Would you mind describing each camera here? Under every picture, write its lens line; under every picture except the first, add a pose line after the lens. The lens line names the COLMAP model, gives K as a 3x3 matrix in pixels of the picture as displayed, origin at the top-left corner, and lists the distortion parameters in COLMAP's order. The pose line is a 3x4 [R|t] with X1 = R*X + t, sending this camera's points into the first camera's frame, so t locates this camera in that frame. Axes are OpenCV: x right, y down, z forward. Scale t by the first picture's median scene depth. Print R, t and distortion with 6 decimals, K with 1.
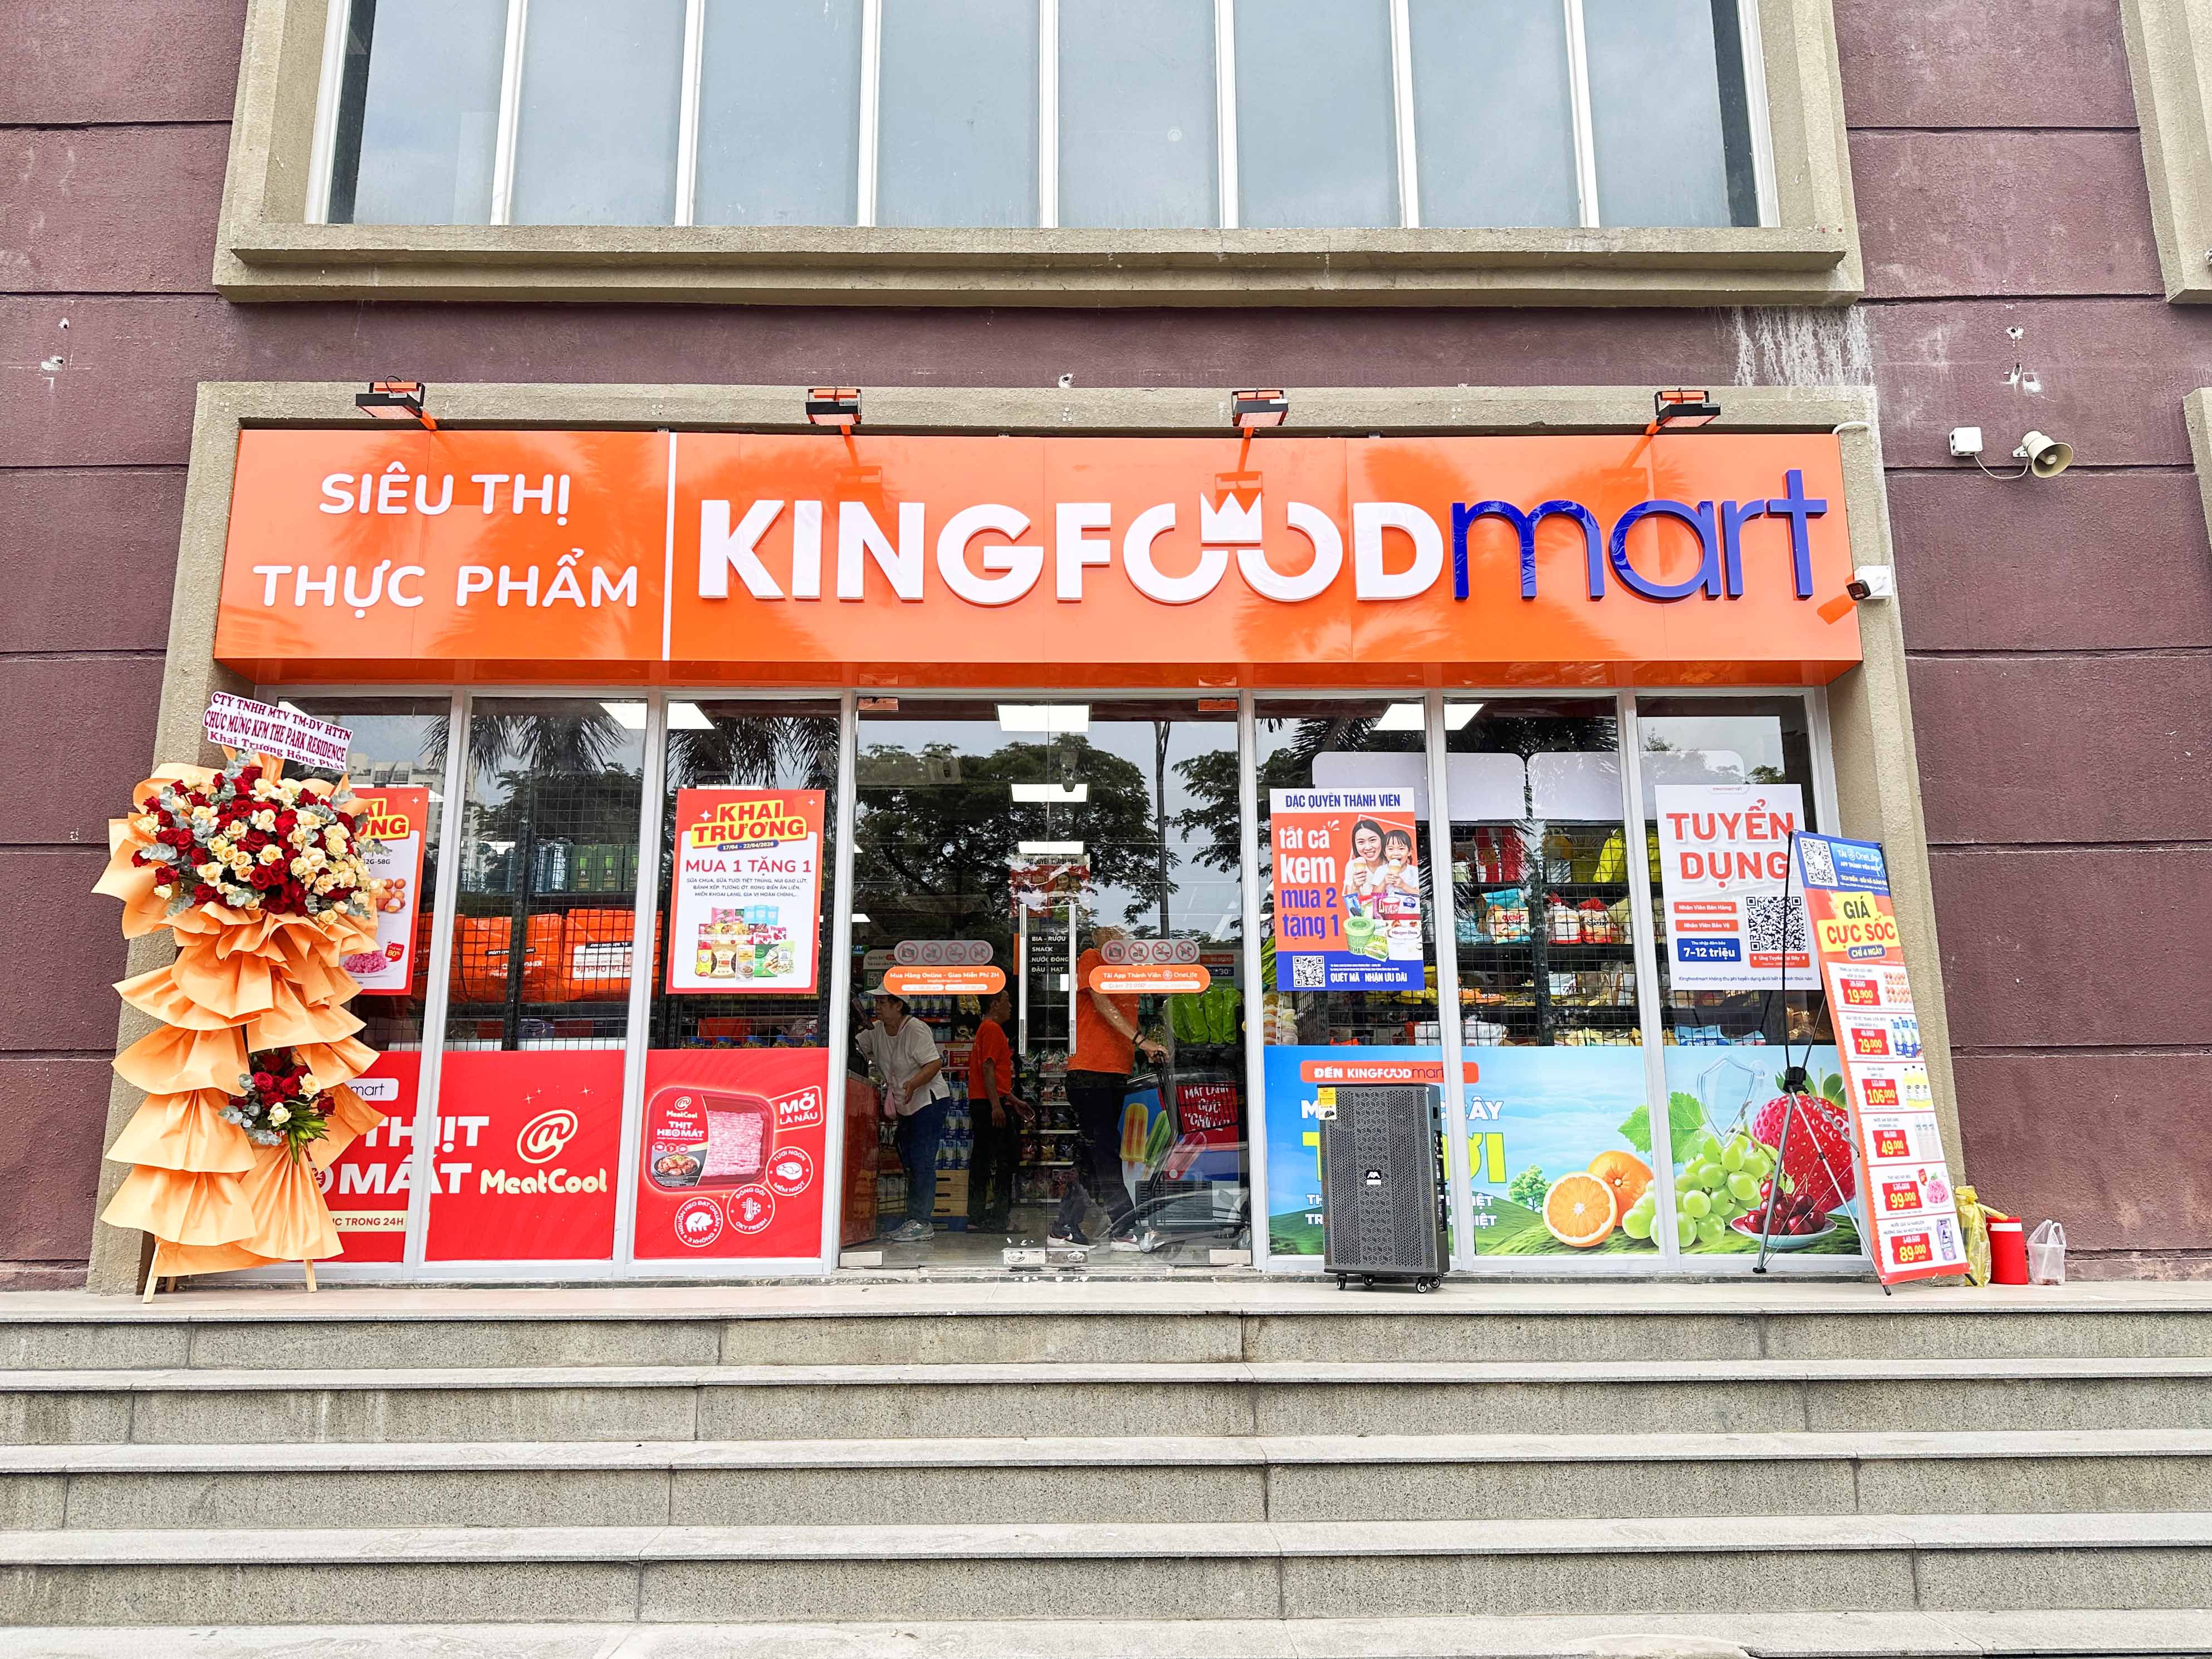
lens RADIAL K [[1593.4, 0, 1106.0], [0, 1593.4, 829.5], [0, 0, 1]] dist [0.069860, -0.085335]
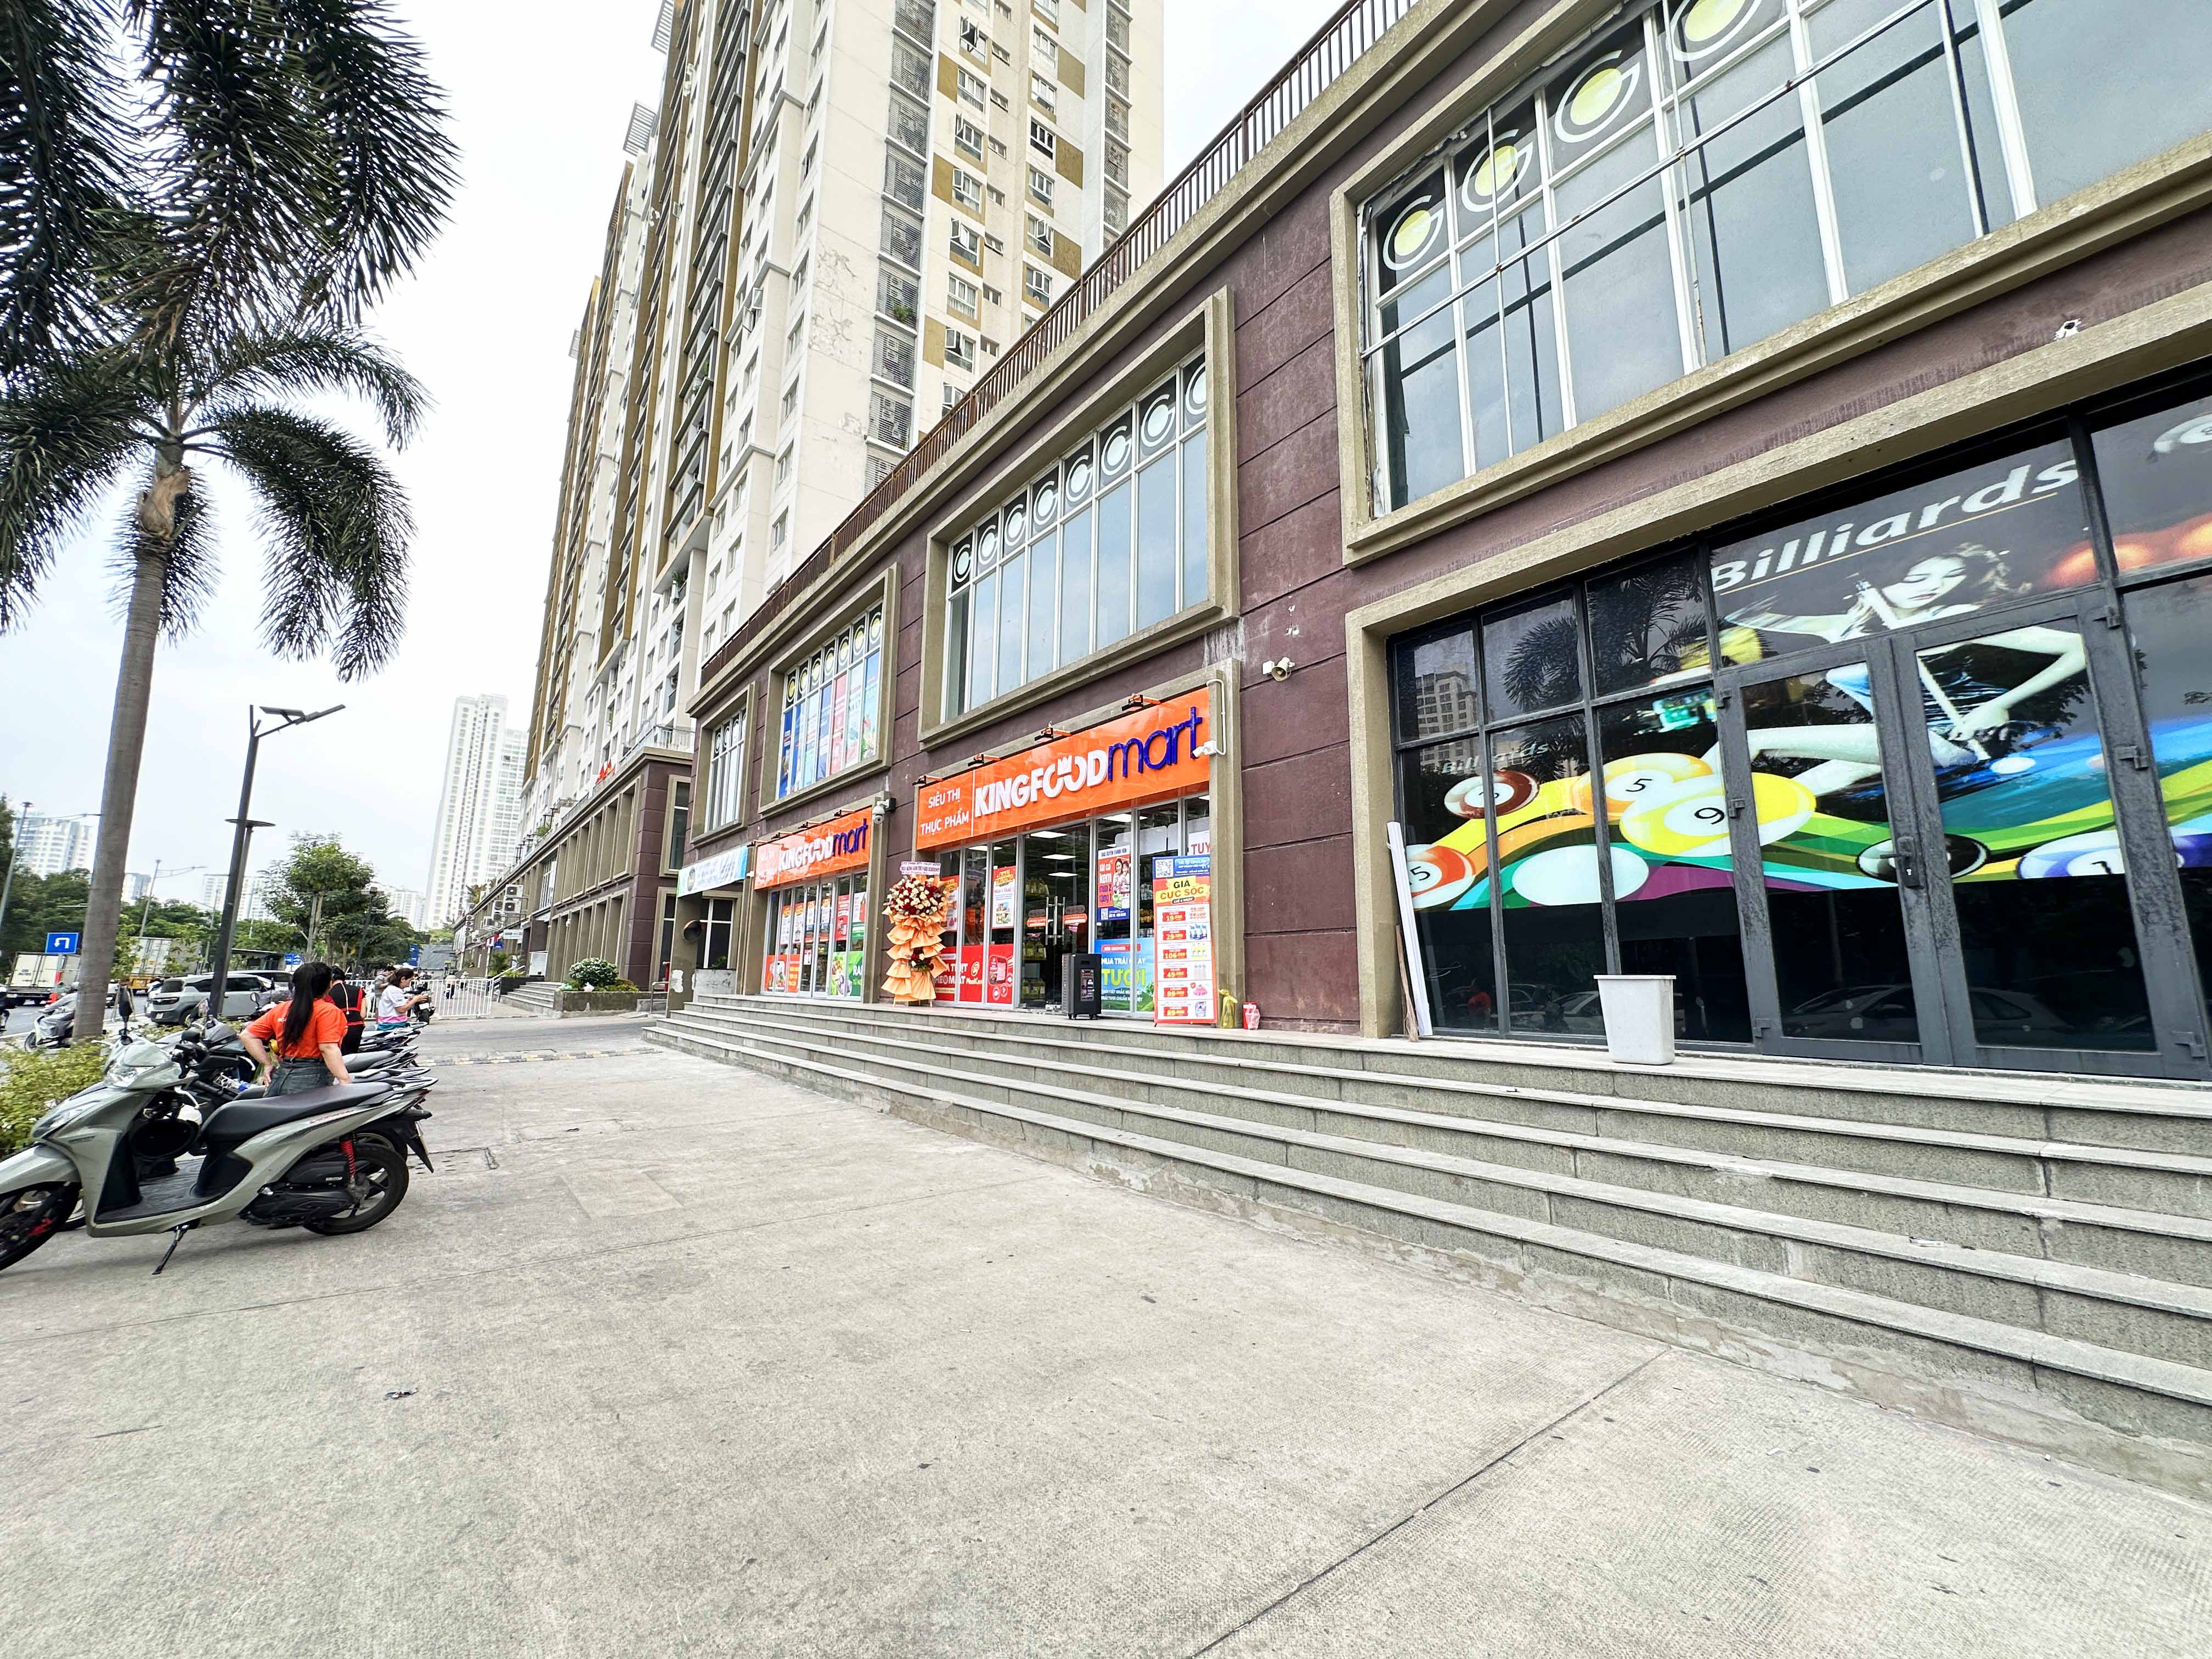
lens RADIAL K [[885.1, 0, 1106.0], [0, 885.1, 829.5], [0, 0, 1]] dist [-0.000709, 0.000079]
pose [[0.602729, -0.122346, -0.788511, 1.451227], [0.154480, 0.987372, -0.035119, -0.006156], [0.782850, -0.100641, 0.614018, 0.027199]]
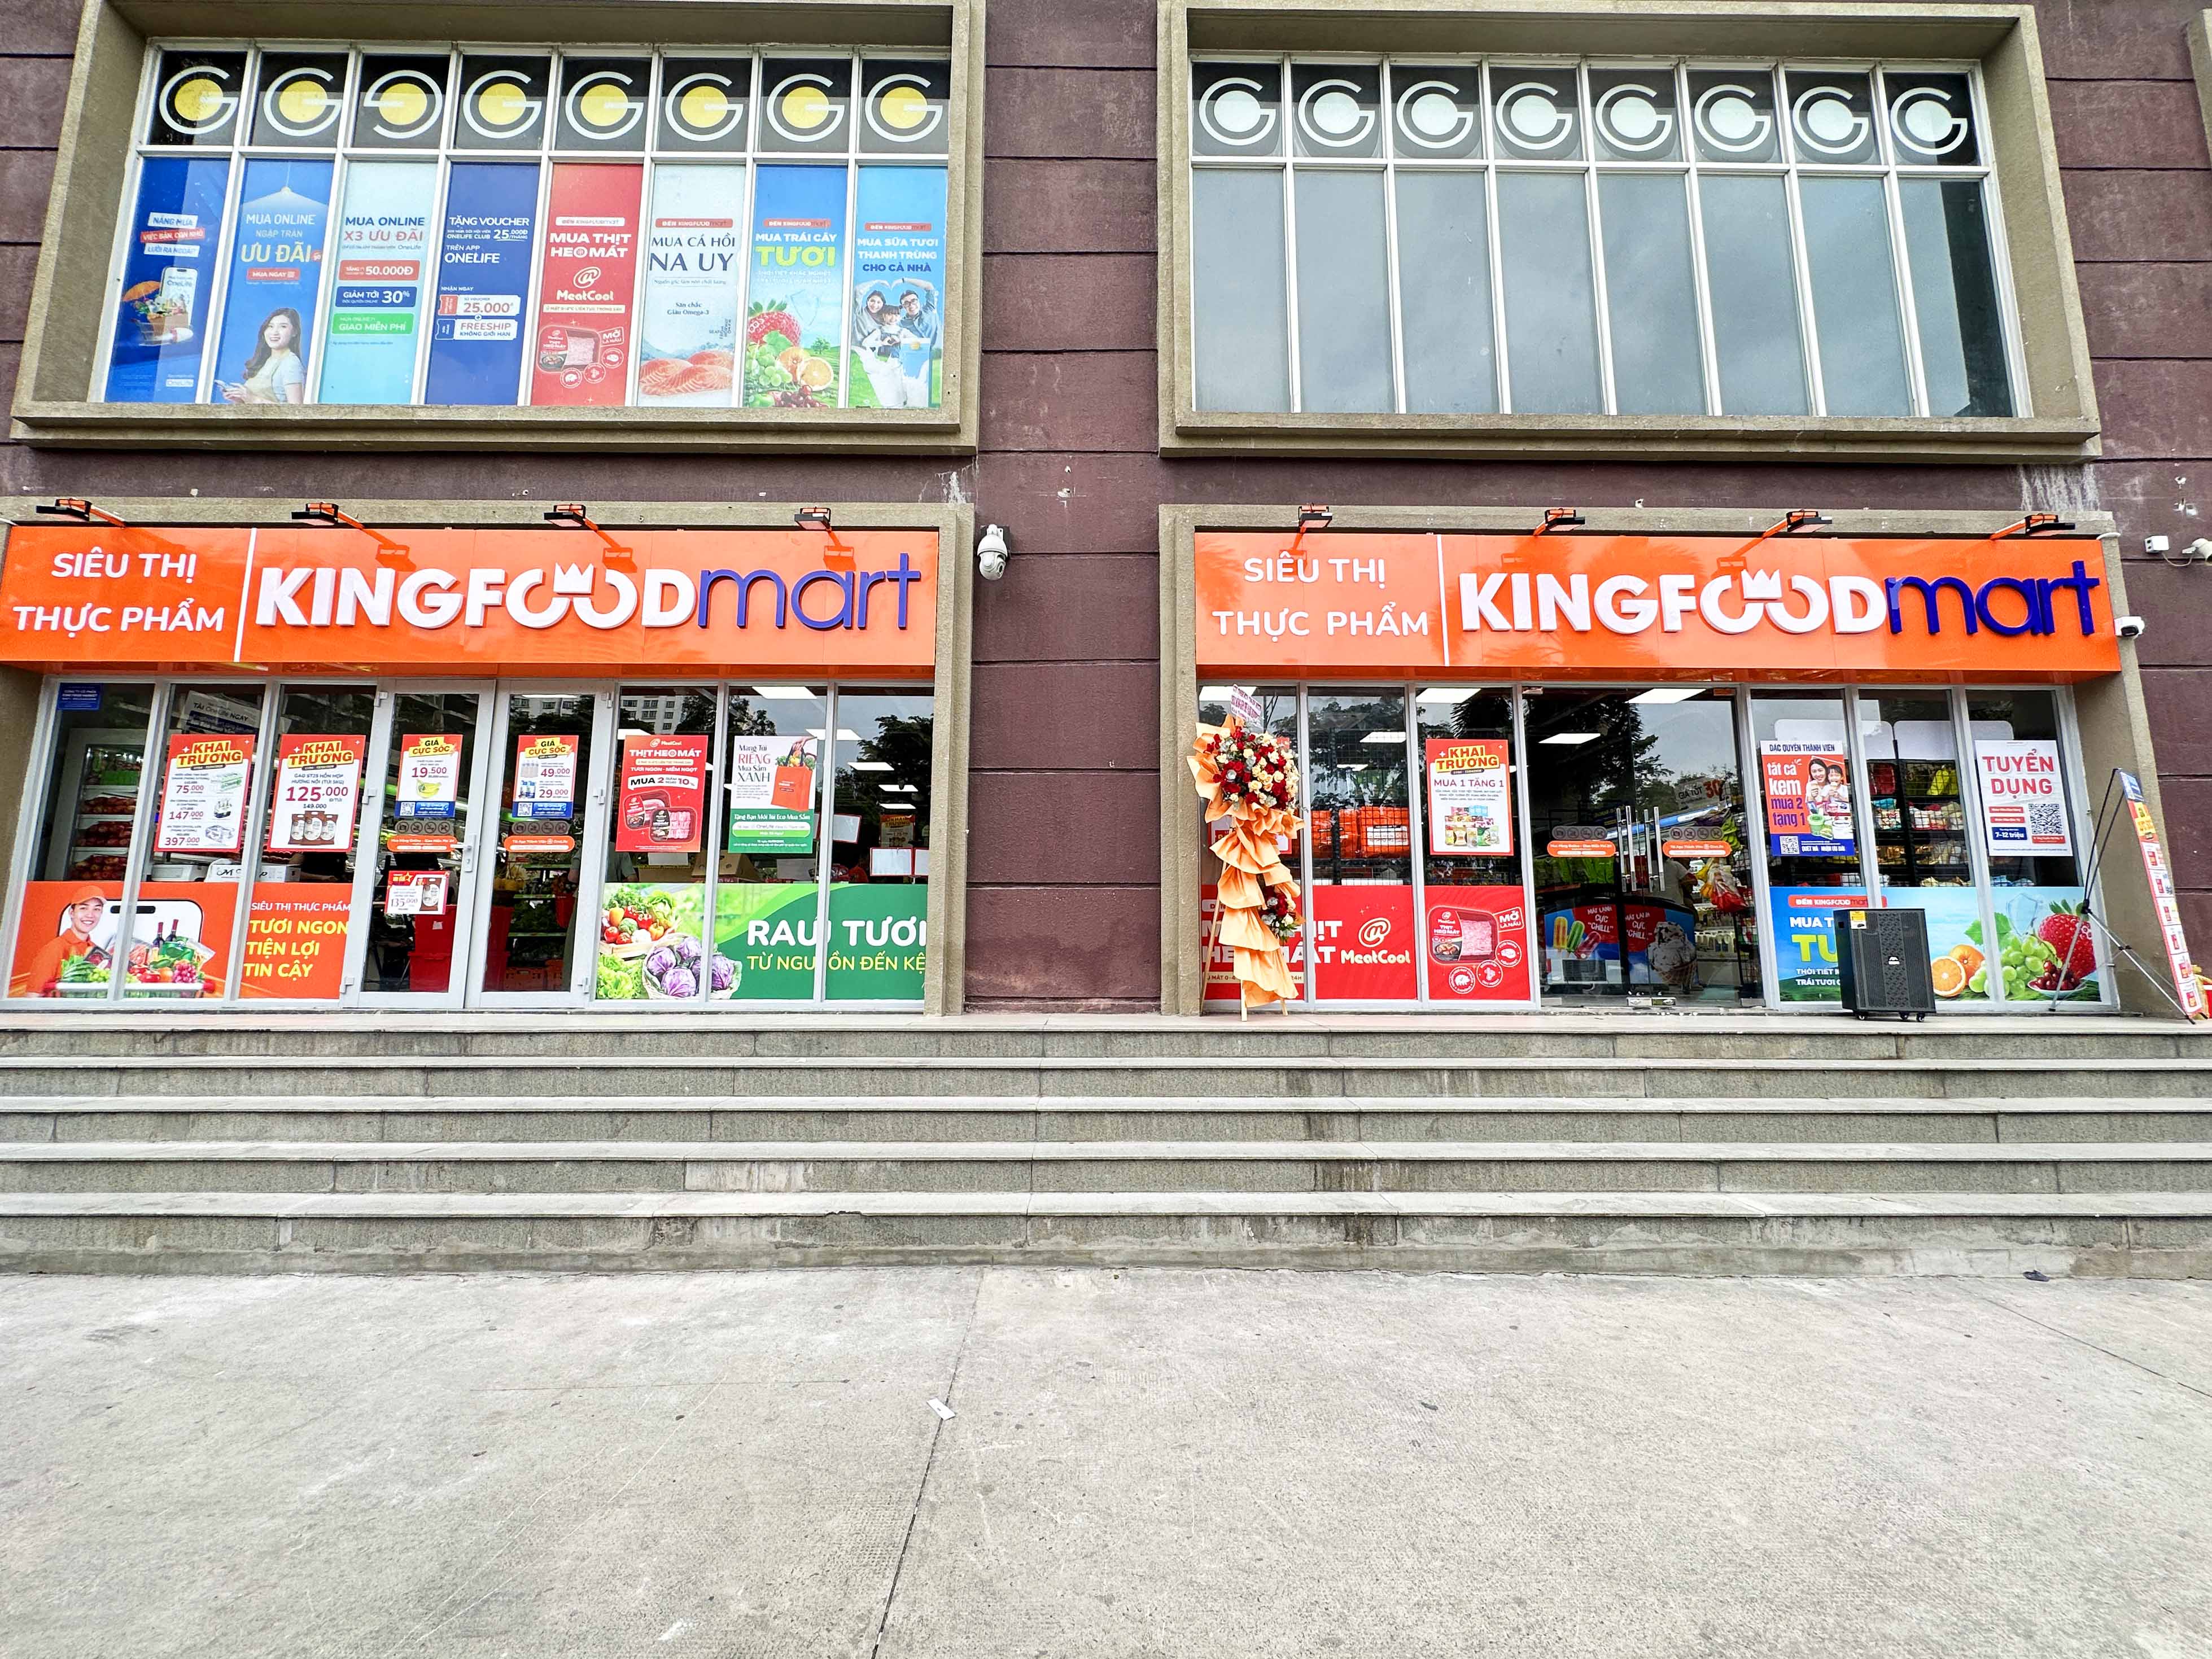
lens RADIAL K [[905.4, 0, 1106.0], [0, 905.4, 829.5], [0, 0, 1]] dist [-0.001574, 0.000833]
pose [[0.999974, 0.006046, -0.003980, -0.642060], [-0.005722, 0.997017, 0.076970, -0.001148], [0.004433, -0.076945, 0.997025, -0.005980]]
